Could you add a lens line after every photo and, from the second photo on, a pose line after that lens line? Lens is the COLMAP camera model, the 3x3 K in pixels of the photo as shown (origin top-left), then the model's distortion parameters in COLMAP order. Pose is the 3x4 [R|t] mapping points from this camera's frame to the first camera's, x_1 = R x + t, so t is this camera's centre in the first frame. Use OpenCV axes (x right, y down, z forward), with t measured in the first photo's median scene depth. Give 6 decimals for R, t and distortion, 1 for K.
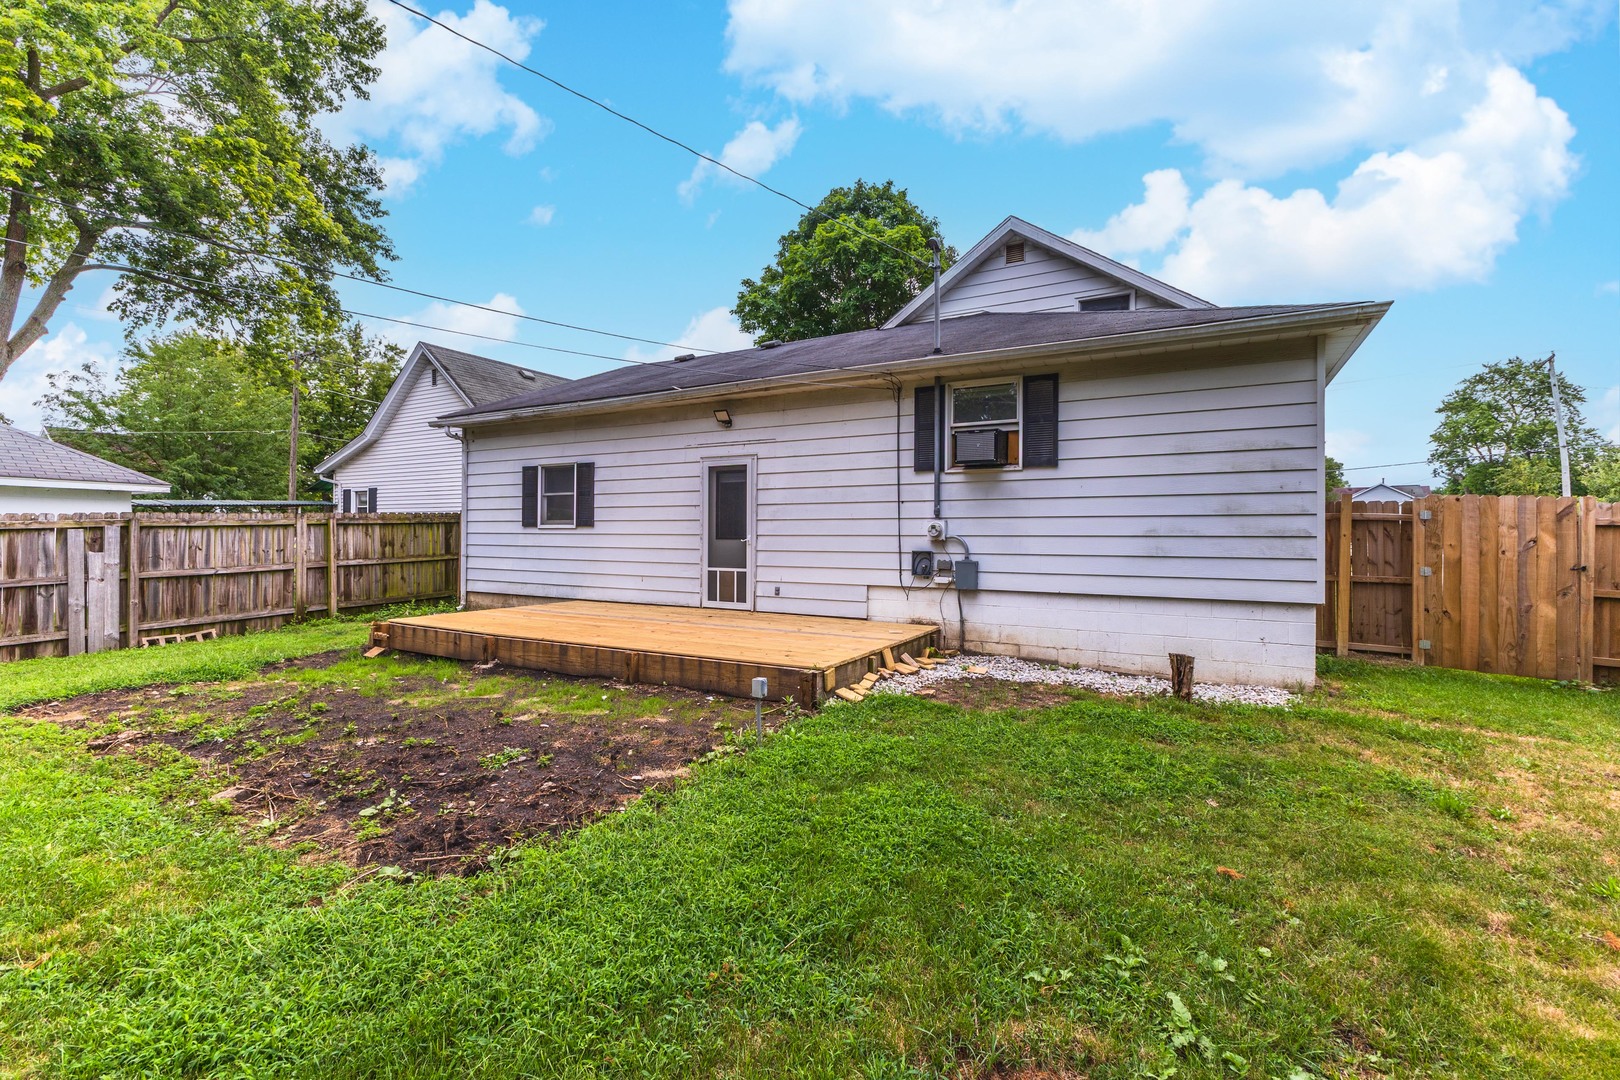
lens RADIAL K [[709.7, 0, 810.0], [0, 709.7, 540.0], [0, 0, 1]] dist [0.009786, -0.000190]
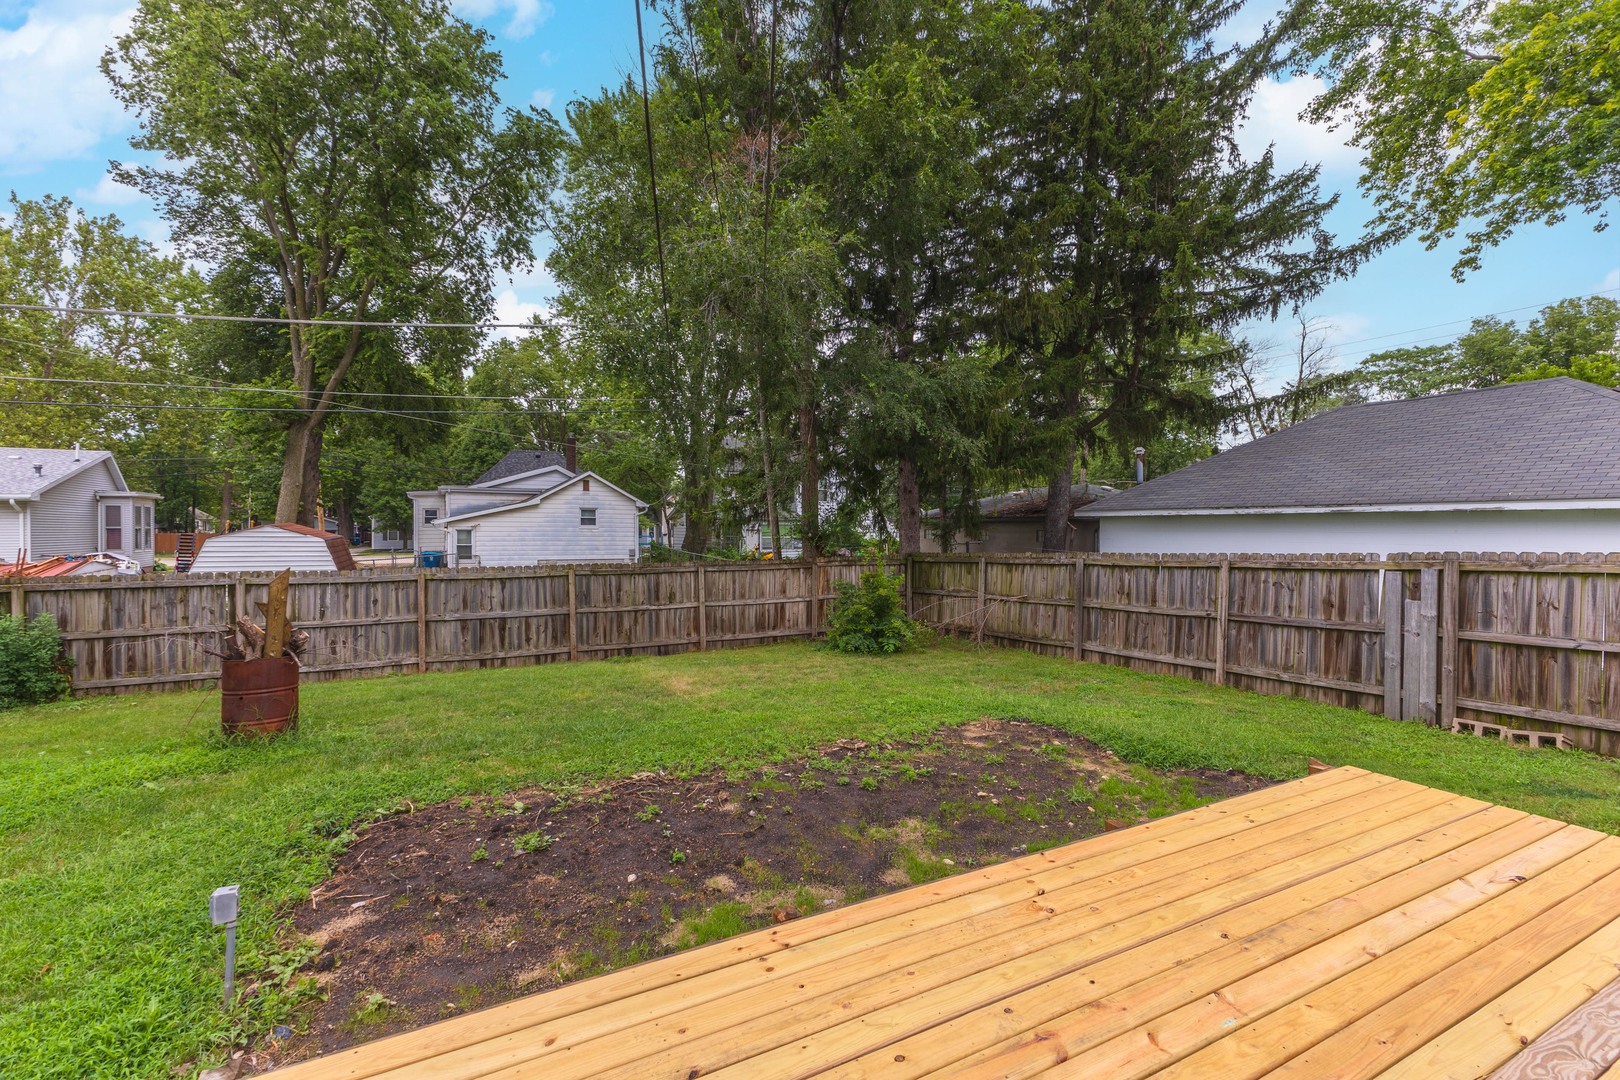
lens RADIAL K [[709.7, 0, 810.0], [0, 709.7, 540.0], [0, 0, 1]] dist [0.009786, -0.000190]
pose [[-0.555037, 0.006720, -0.831799, 0.075217], [-0.008507, 0.999869, 0.013754, -0.056064], [0.831782, 0.014710, -0.554907, 0.849444]]
